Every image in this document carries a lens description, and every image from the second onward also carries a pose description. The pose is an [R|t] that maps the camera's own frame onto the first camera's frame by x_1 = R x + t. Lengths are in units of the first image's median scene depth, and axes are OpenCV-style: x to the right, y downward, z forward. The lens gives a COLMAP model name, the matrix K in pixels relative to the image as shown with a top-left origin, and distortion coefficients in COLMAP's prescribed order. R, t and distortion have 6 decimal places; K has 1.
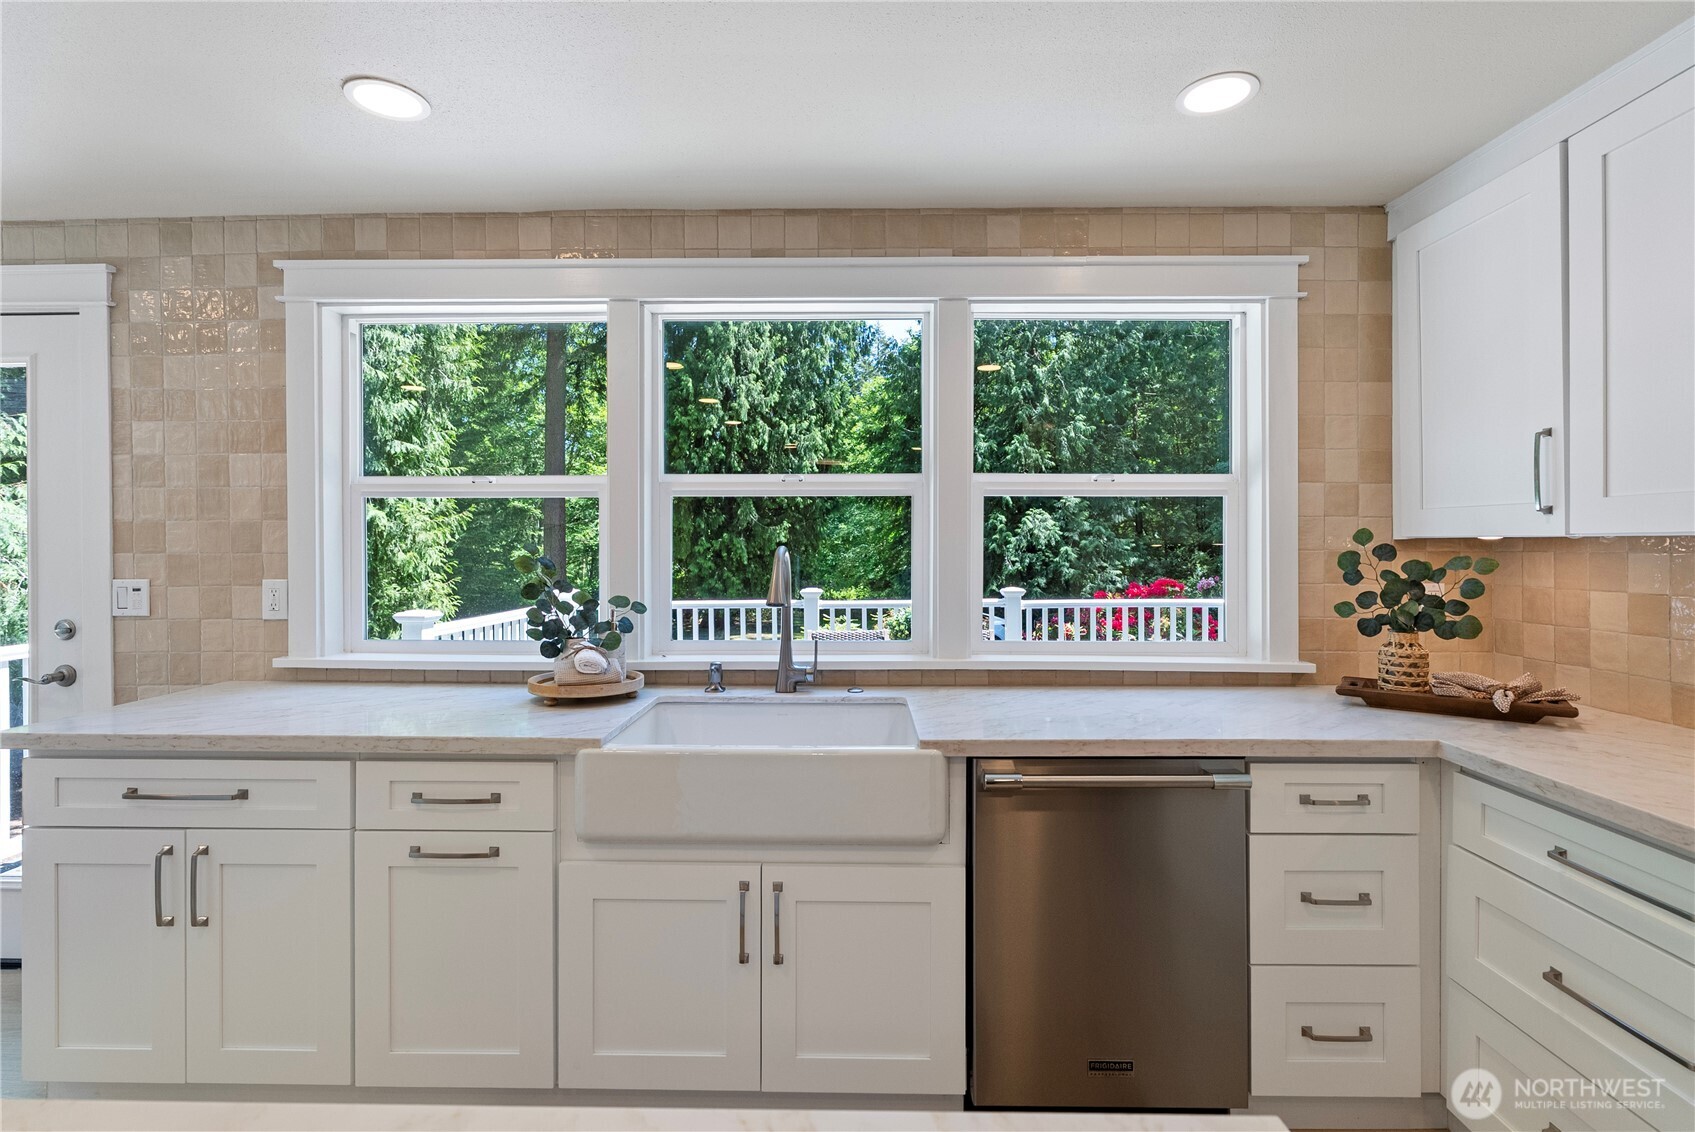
lens RADIAL K [[779.5, 0, 833.3], [0, 779.5, 540.1], [0, 0, 1]] dist [-0.004558, 0.000146]
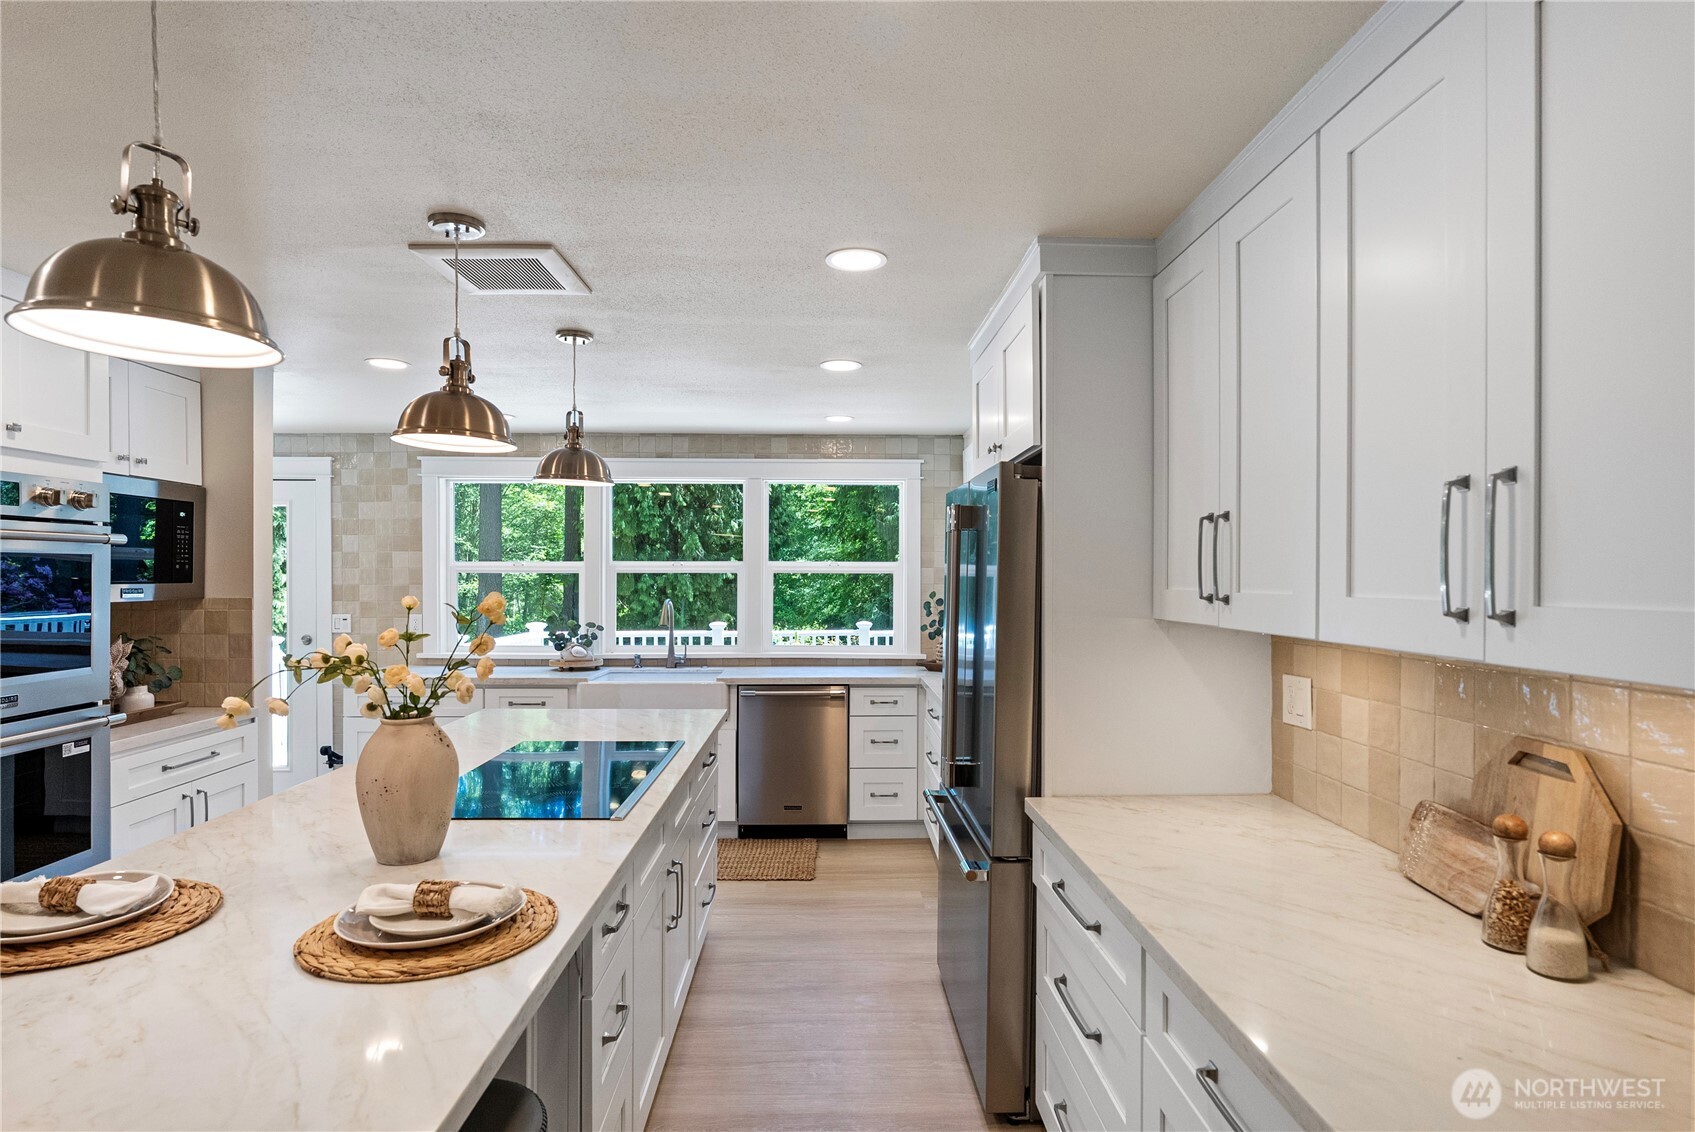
lens RADIAL K [[877.3, 0, 842.7], [0, 877.3, 578.9], [0, 0, 1]] dist [-0.008703, 0.001671]
pose [[0.998717, 0.002454, 0.050581, 0.267760], [-0.002779, 0.999976, 0.006348, -0.058388], [-0.050564, -0.006480, 0.998700, -1.317975]]
